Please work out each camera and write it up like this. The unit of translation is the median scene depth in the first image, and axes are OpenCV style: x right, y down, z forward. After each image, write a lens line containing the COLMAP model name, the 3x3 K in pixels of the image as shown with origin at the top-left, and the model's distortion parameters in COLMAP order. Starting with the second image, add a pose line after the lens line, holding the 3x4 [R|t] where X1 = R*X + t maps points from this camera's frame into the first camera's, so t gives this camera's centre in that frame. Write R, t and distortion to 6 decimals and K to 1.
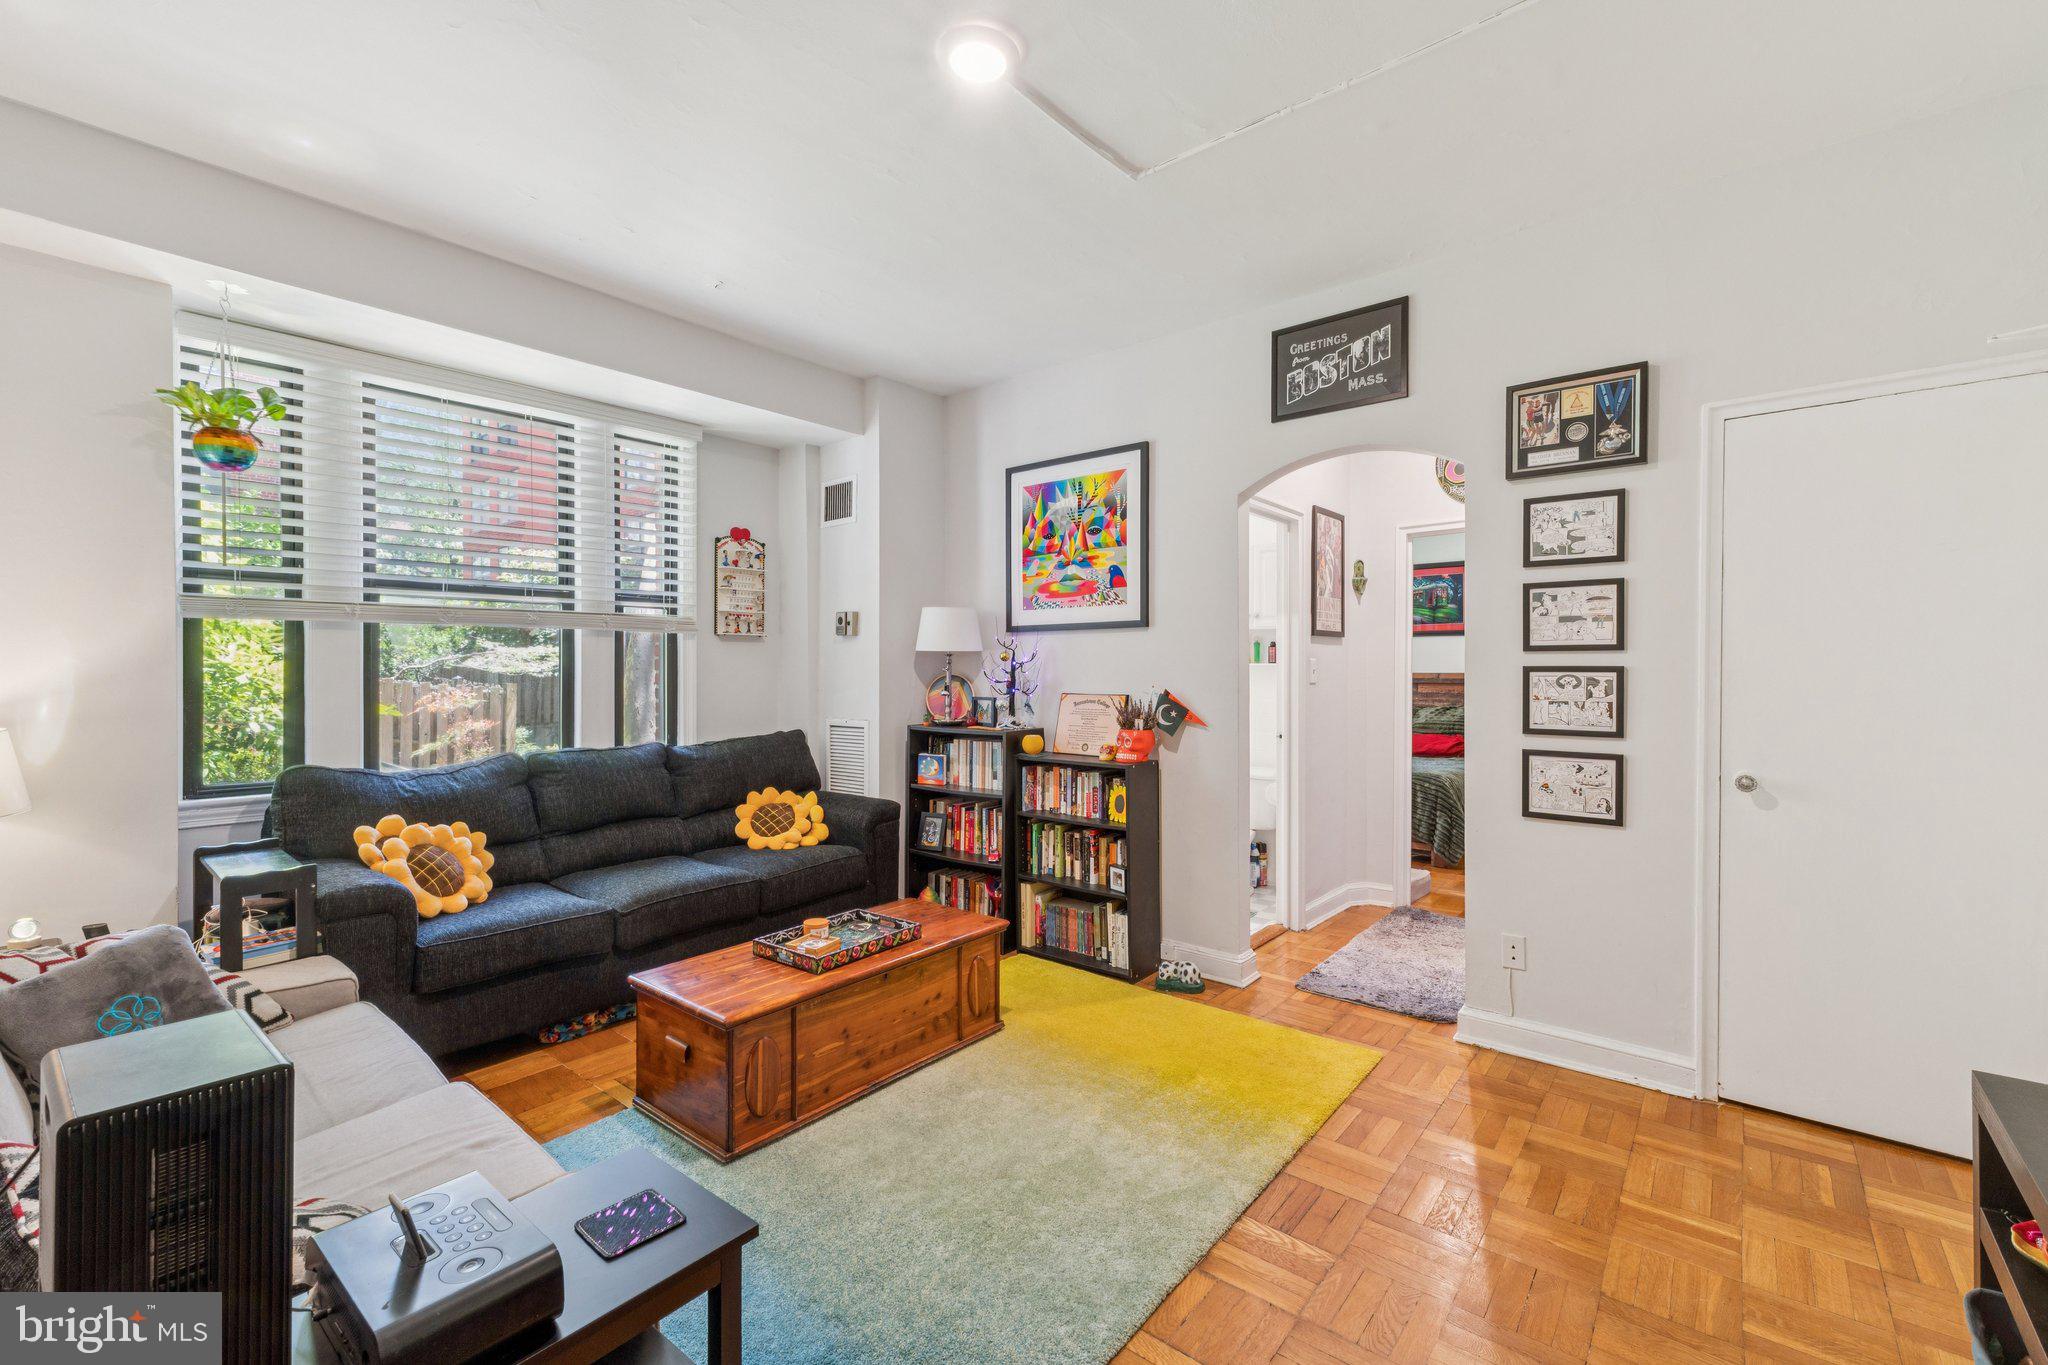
lens RADIAL K [[876.4, 0, 1020.4], [0, 876.4, 676.9], [0, 0, 1]] dist [0.013118, -0.002546]
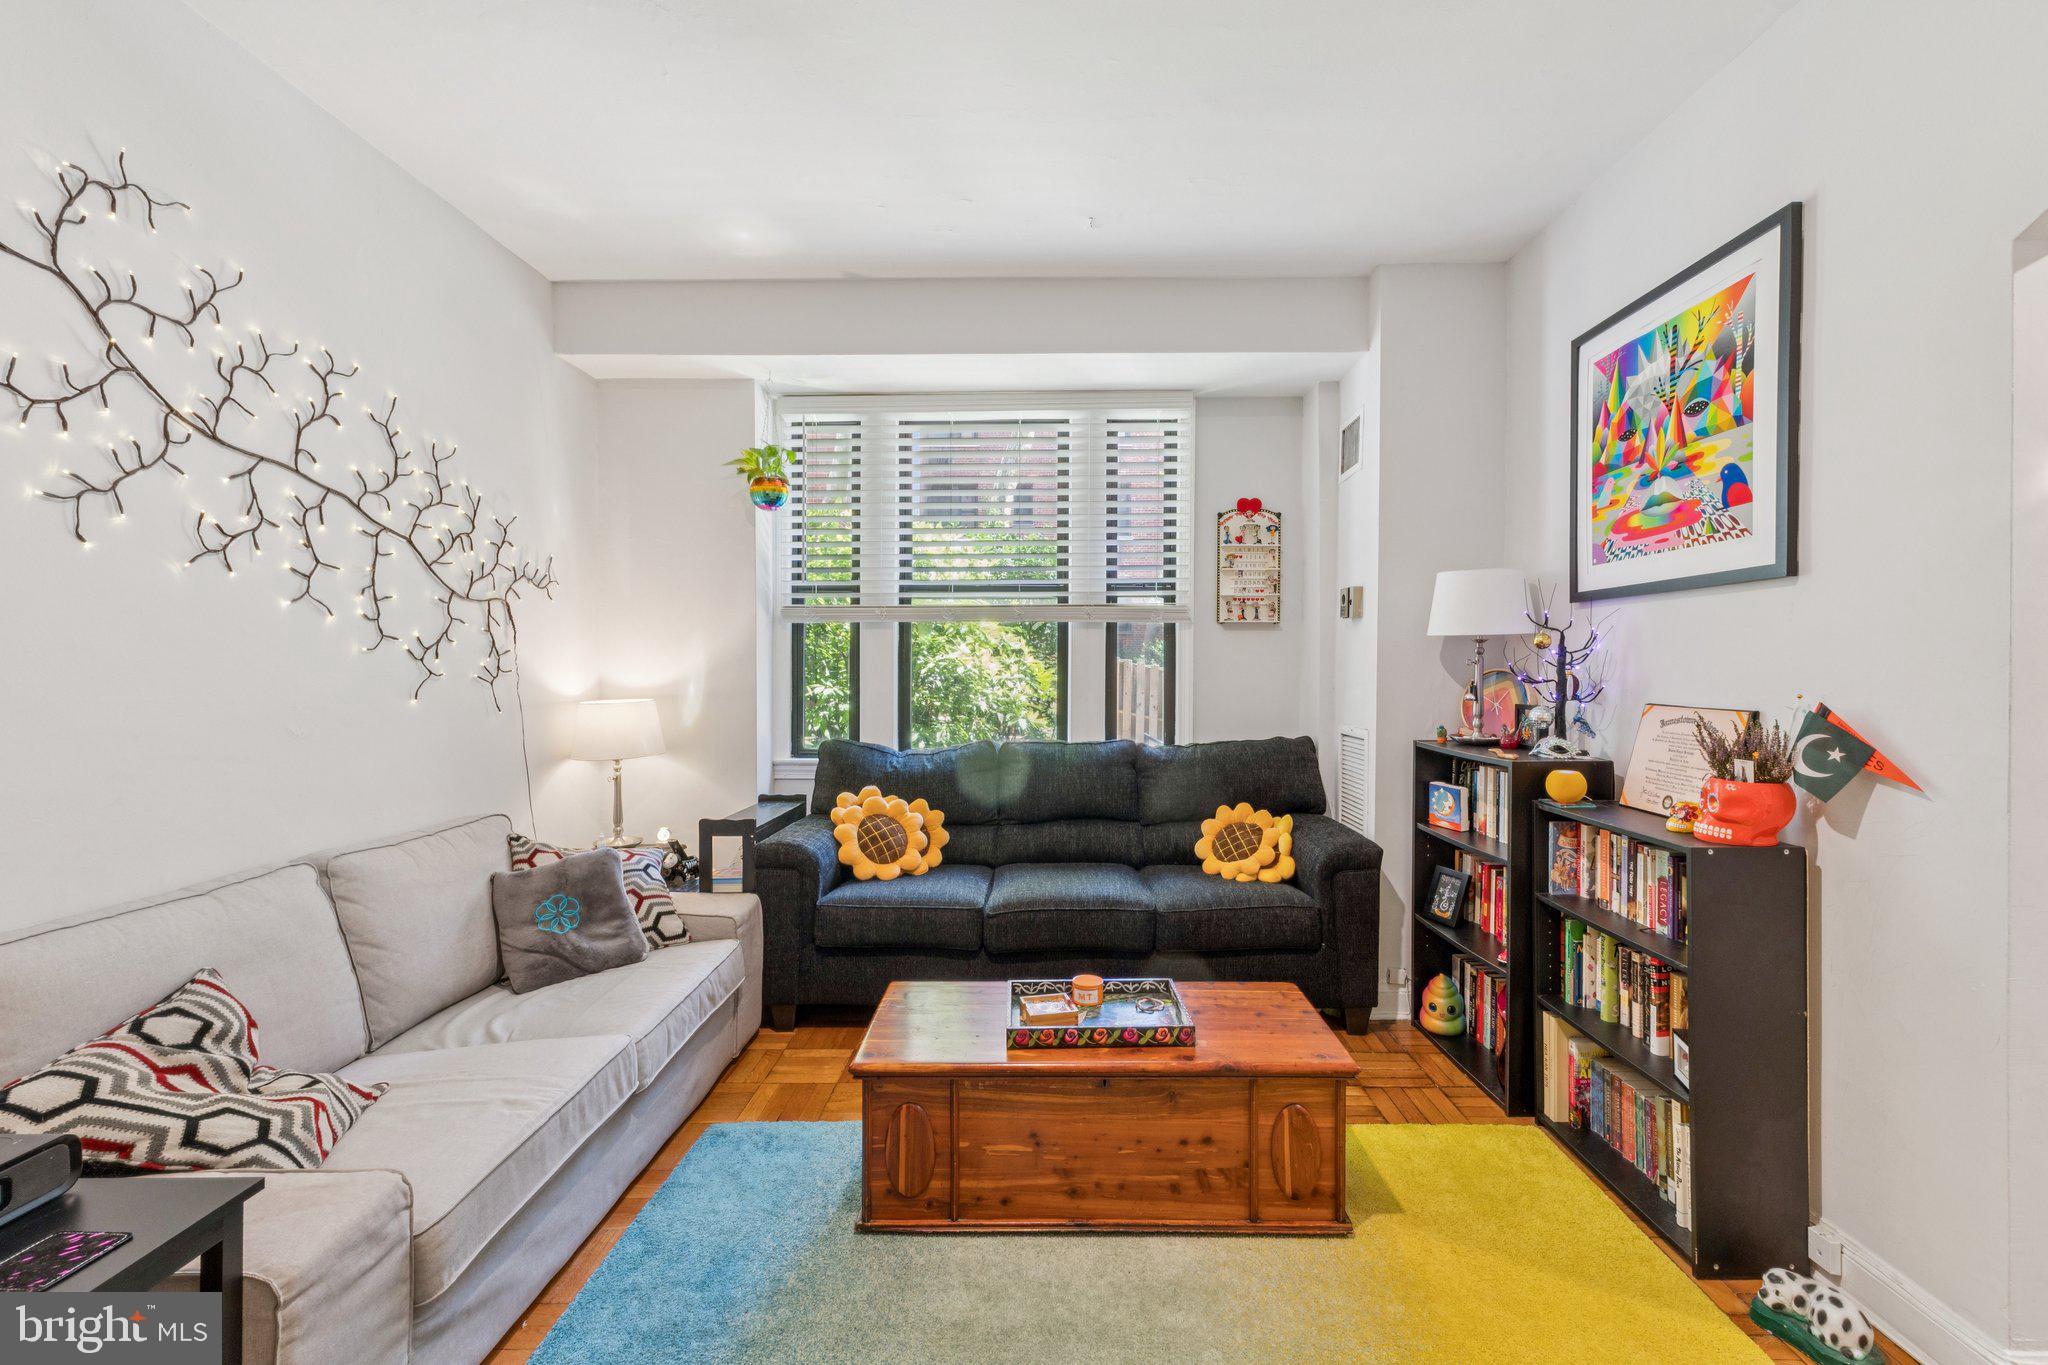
lens RADIAL K [[876.4, 0, 1050.9], [0, 876.4, 667.8], [0, 0, 1]] dist [0.013118, -0.002546]
pose [[0.630388, 0.005315, -0.776262, 0.357932], [-0.008181, 0.999967, 0.000202, -0.002010], [0.776237, 0.006223, 0.630411, 0.473749]]
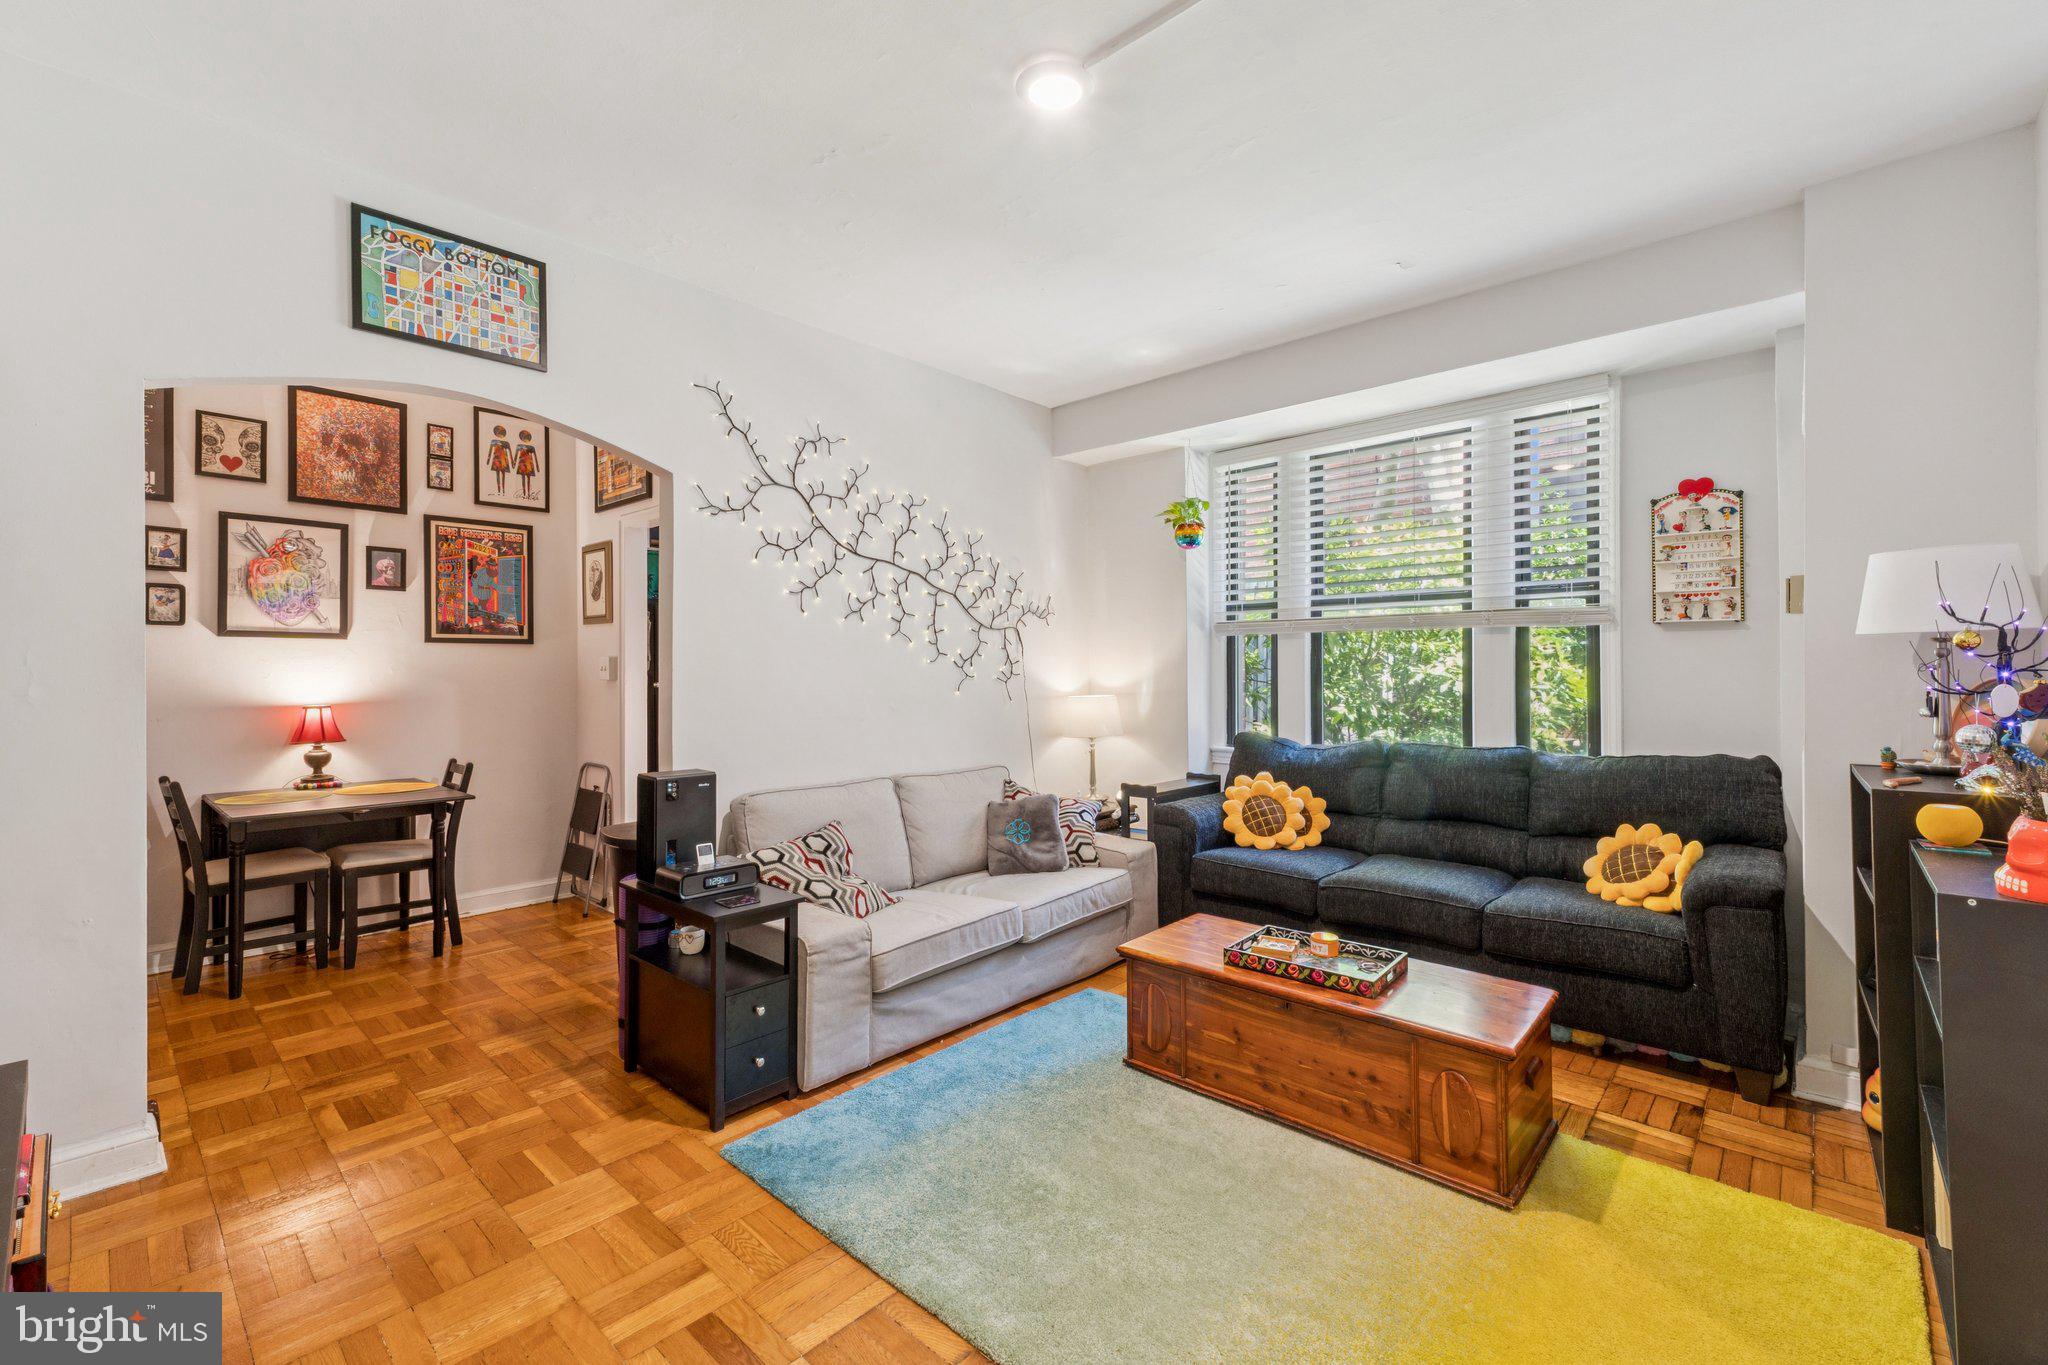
lens RADIAL K [[876.4, 0, 1029.5], [0, 876.4, 663.3], [0, 0, 1]] dist [0.013118, -0.002546]
pose [[-0.046492, -0.005439, -0.998904, 0.720616], [-0.007626, 0.999958, -0.005090, -0.005009], [0.998890, 0.007381, -0.046532, 0.726619]]
